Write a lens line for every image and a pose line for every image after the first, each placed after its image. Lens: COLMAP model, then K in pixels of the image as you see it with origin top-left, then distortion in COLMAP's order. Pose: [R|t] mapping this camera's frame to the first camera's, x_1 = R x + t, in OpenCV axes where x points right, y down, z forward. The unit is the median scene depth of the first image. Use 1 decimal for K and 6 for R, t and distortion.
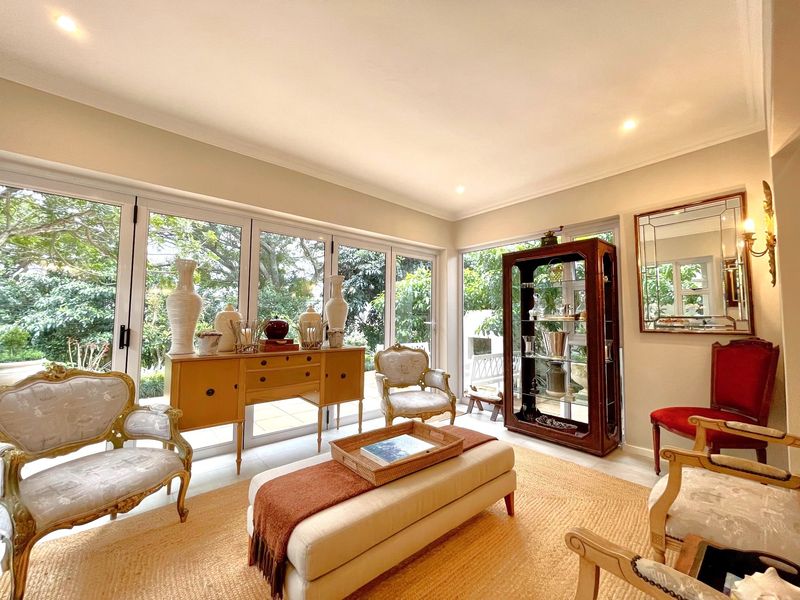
lens RADIAL K [[323.8, 0, 398.0], [0, 323.8, 298.9], [0, 0, 1]] dist [0.002516, -0.000147]
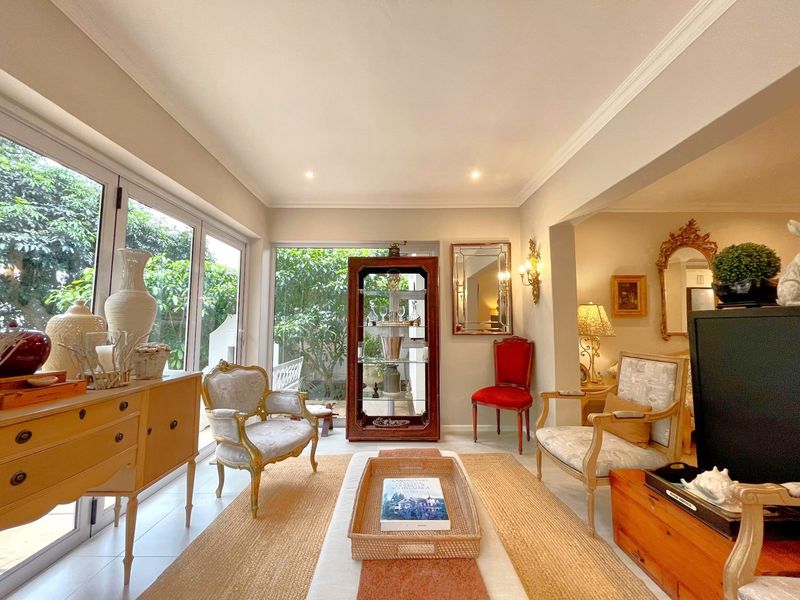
lens RADIAL K [[323.8, 0, 398.1], [0, 323.8, 300.5], [0, 0, 1]] dist [0.002516, -0.000147]
pose [[0.645819, 0.051852, 0.761728, -0.362502], [-0.043743, 0.998565, -0.030887, 0.015081], [-0.762237, -0.013373, 0.647160, 0.319405]]
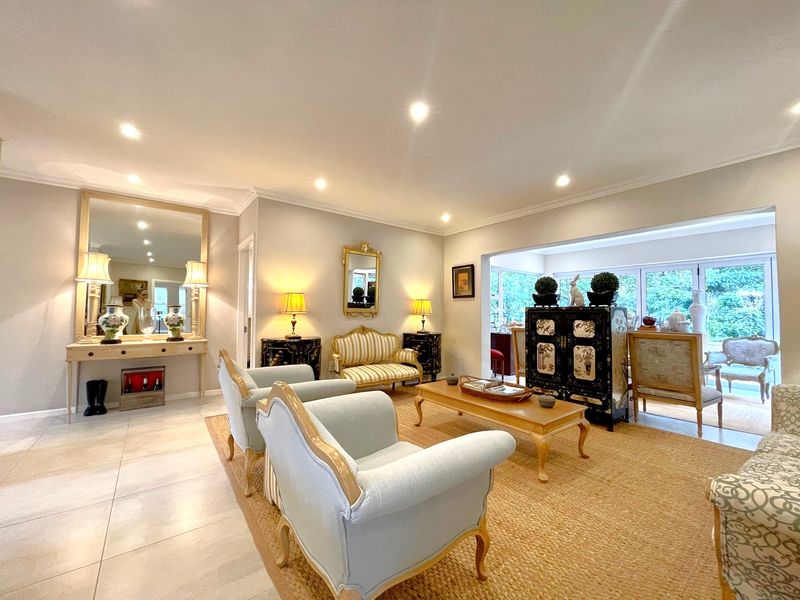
lens RADIAL K [[323.8, 0, 398.6], [0, 323.8, 298.8], [0, 0, 1]] dist [0.002516, -0.000147]
pose [[-0.059018, -0.049399, -0.997034, 1.739475], [0.052466, 0.997241, -0.052515, -0.021390], [0.996877, -0.055410, -0.056263, -0.465823]]
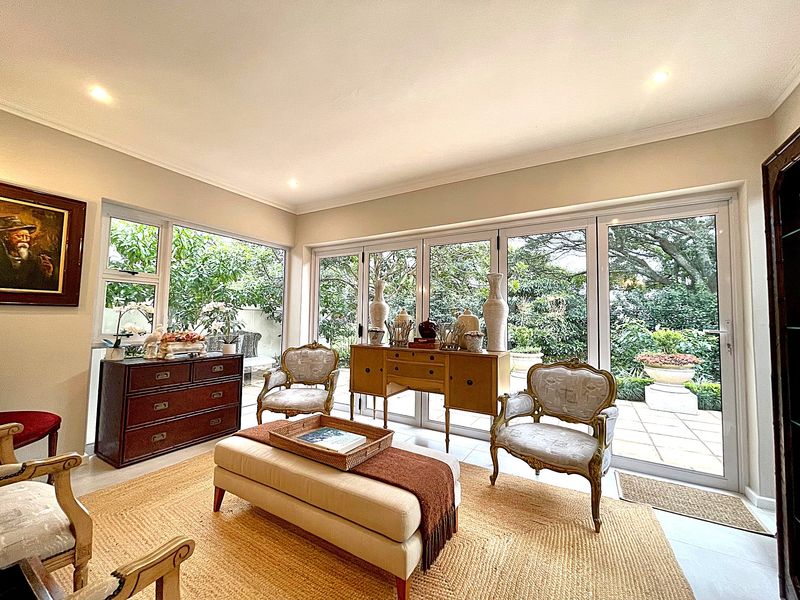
lens RADIAL K [[323.8, 0, 399.5], [0, 323.8, 299.6], [0, 0, 1]] dist [0.002516, -0.000147]
pose [[0.321981, -0.058922, -0.944911, 0.656863], [0.046568, 0.997839, -0.046354, 0.034423], [0.945600, -0.029077, 0.324029, 0.514913]]
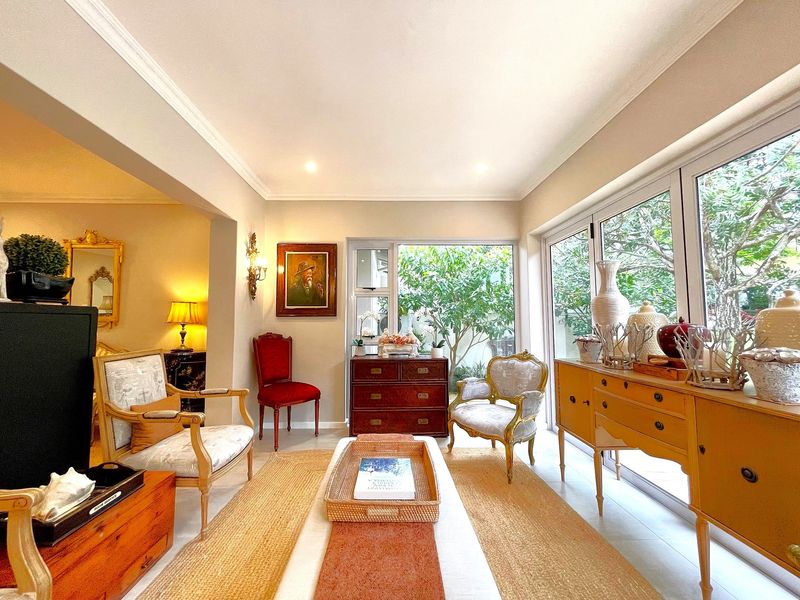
lens RADIAL K [[323.8, 0, 397.6], [0, 323.8, 300.8], [0, 0, 1]] dist [0.002516, -0.000147]
pose [[-0.631710, -0.054647, -0.773276, 0.388294], [0.046376, 0.993061, -0.108065, 0.059434], [0.773816, -0.104128, -0.624793, 0.939719]]
